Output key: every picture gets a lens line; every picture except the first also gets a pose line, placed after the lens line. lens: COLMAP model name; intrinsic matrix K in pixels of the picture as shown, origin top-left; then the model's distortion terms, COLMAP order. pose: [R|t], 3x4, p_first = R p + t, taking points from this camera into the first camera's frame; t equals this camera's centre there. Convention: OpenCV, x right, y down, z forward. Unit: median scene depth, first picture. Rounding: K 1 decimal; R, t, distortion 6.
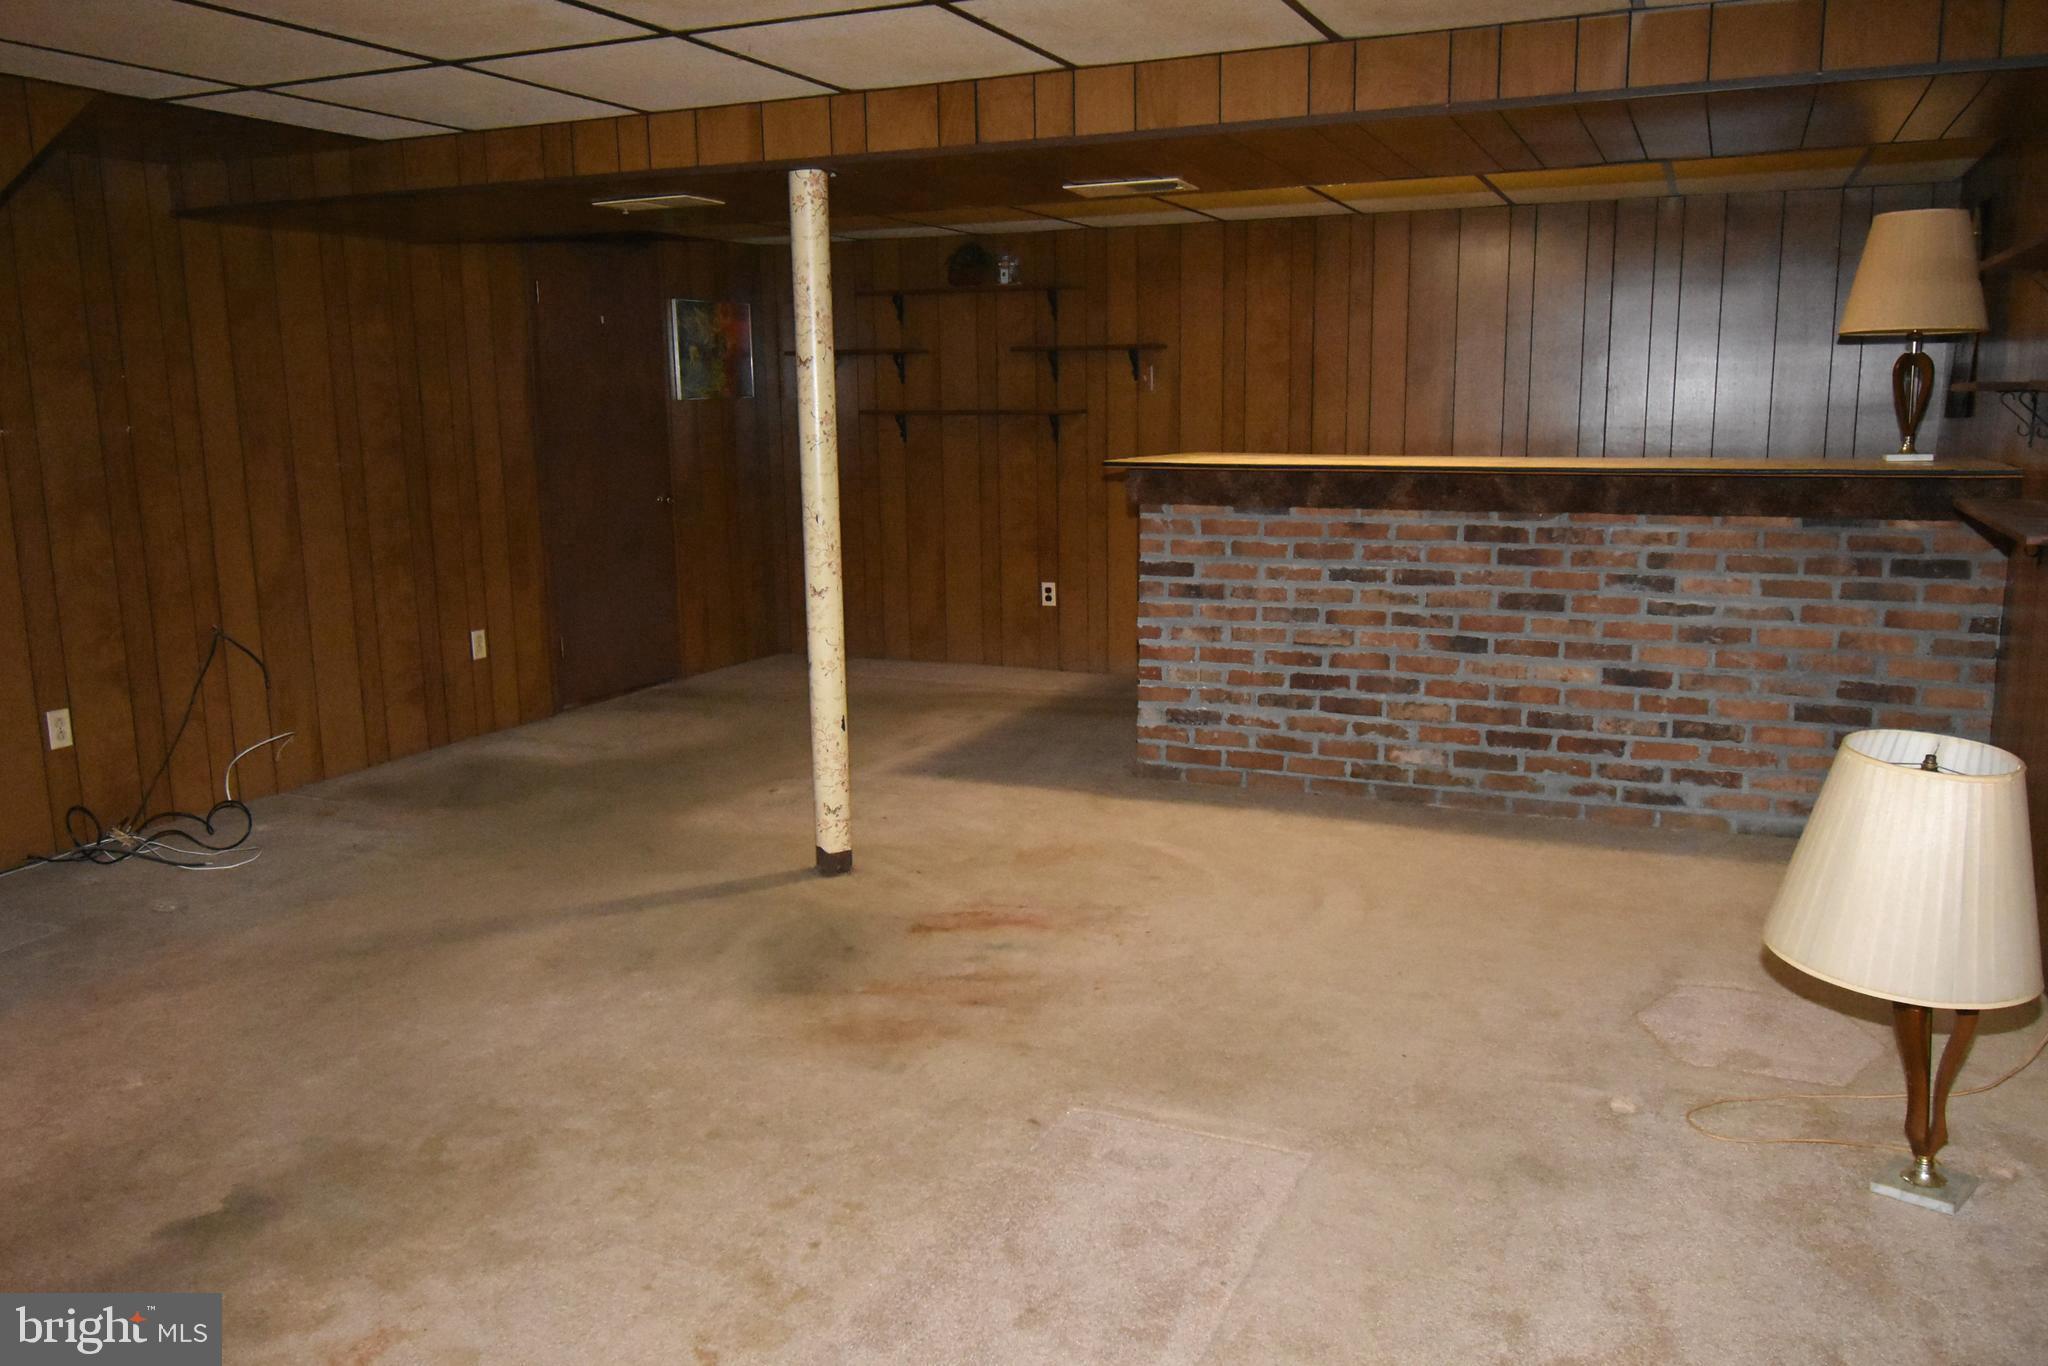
lens RADIAL K [[1584.7, 0, 1022.0], [0, 1584.7, 671.7], [0, 0, 1]] dist [0.005344, -0.000472]
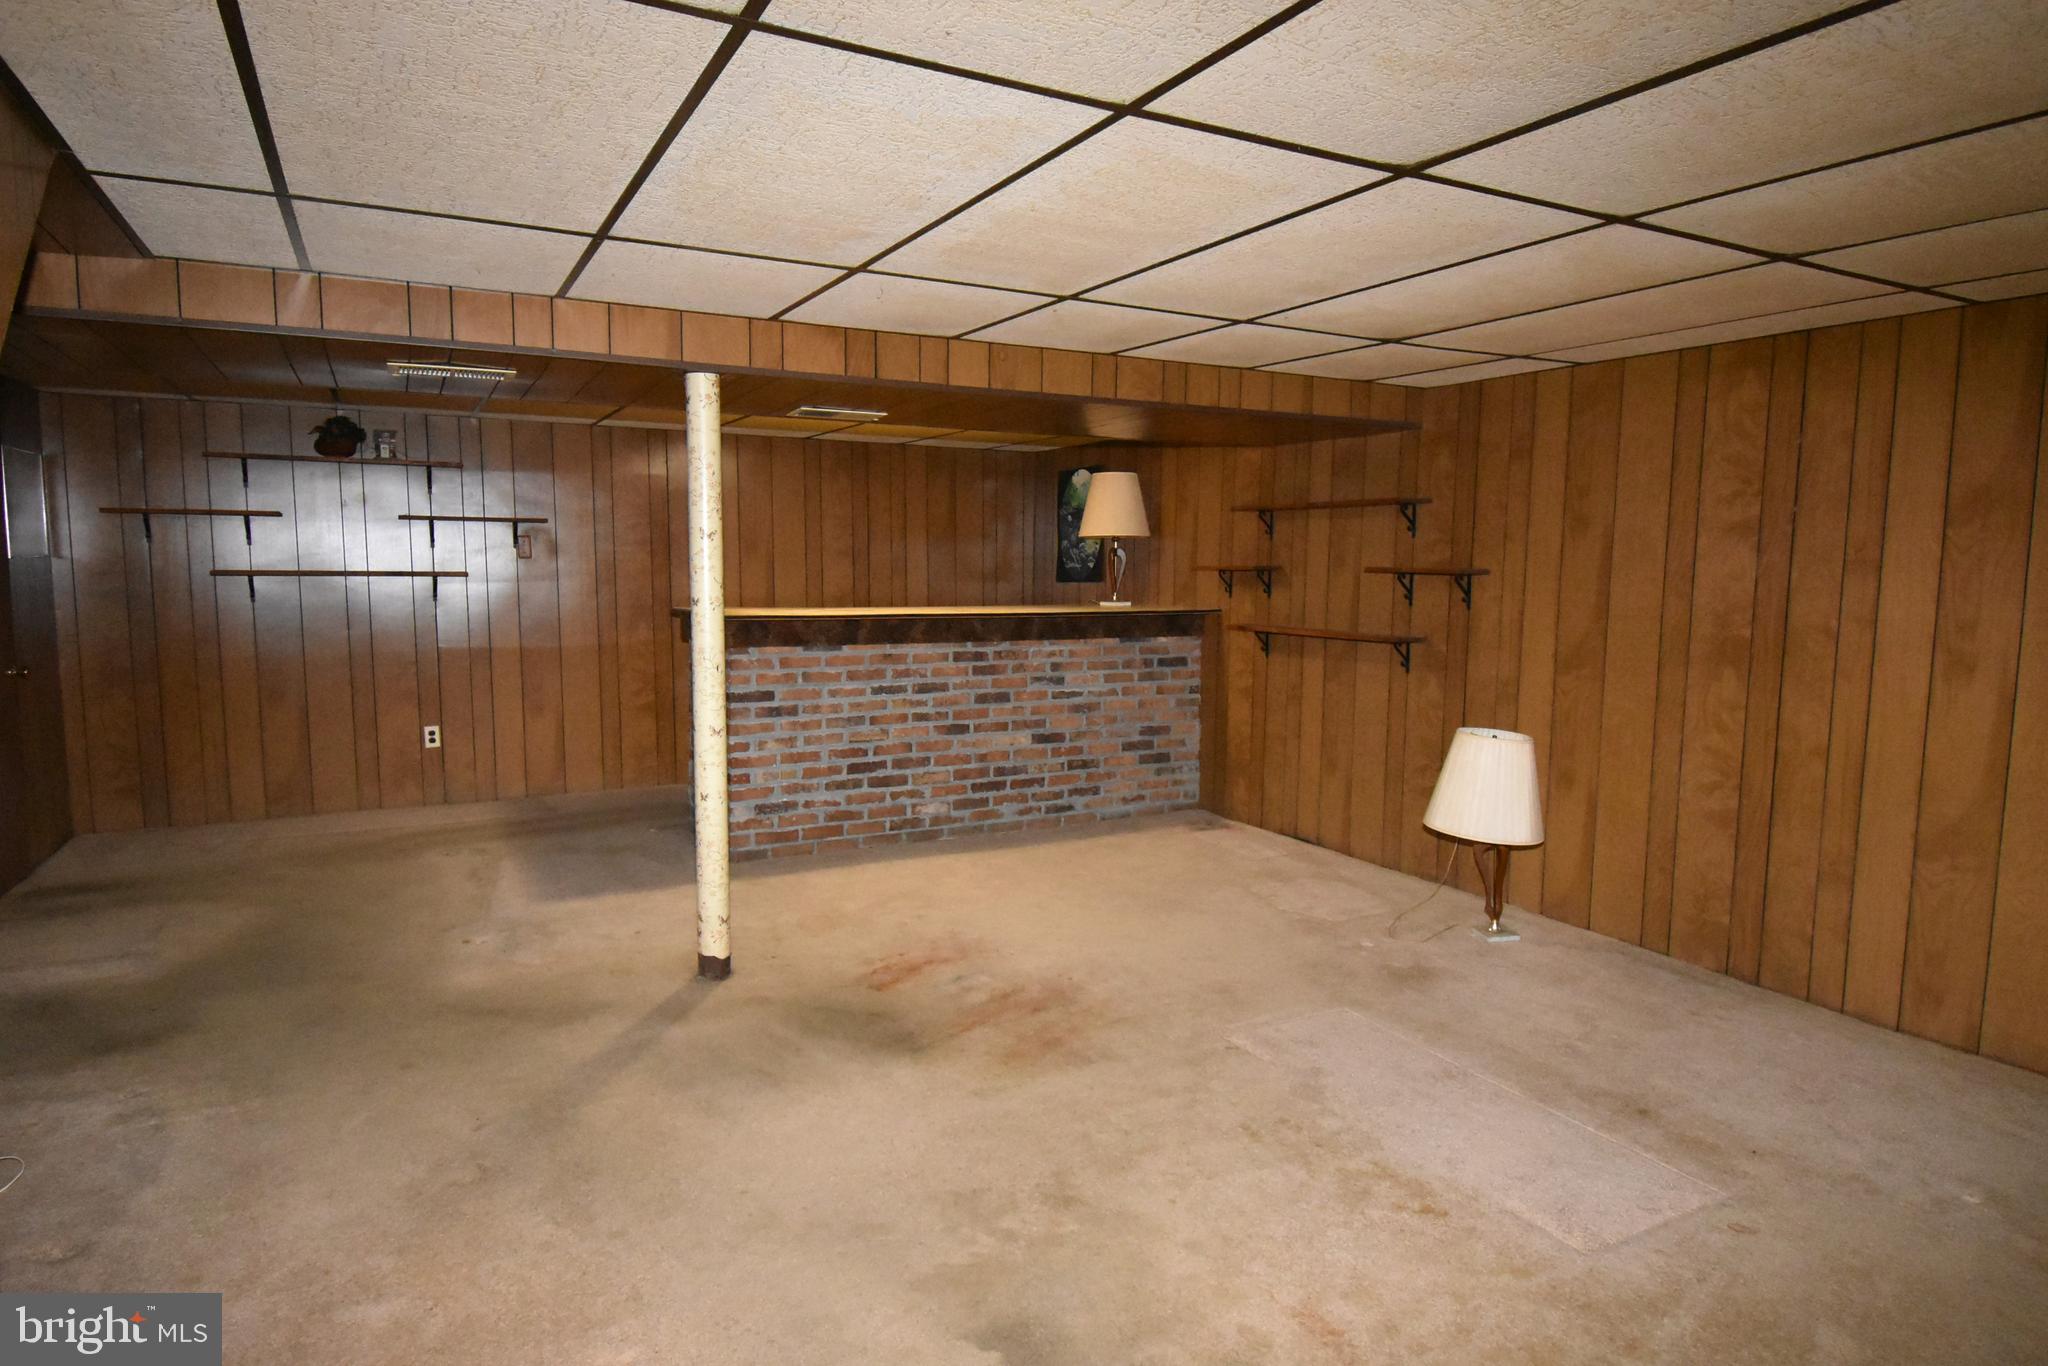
lens RADIAL K [[1168.6, 0, 1027.0], [0, 1168.6, 676.7], [0, 0, 1]] dist [0.009700, -0.020640]
pose [[0.607290, -0.062901, 0.791986, -0.566093], [0.120779, 0.992584, -0.013779, -0.043672], [-0.785246, 0.104024, 0.610383, 0.254628]]
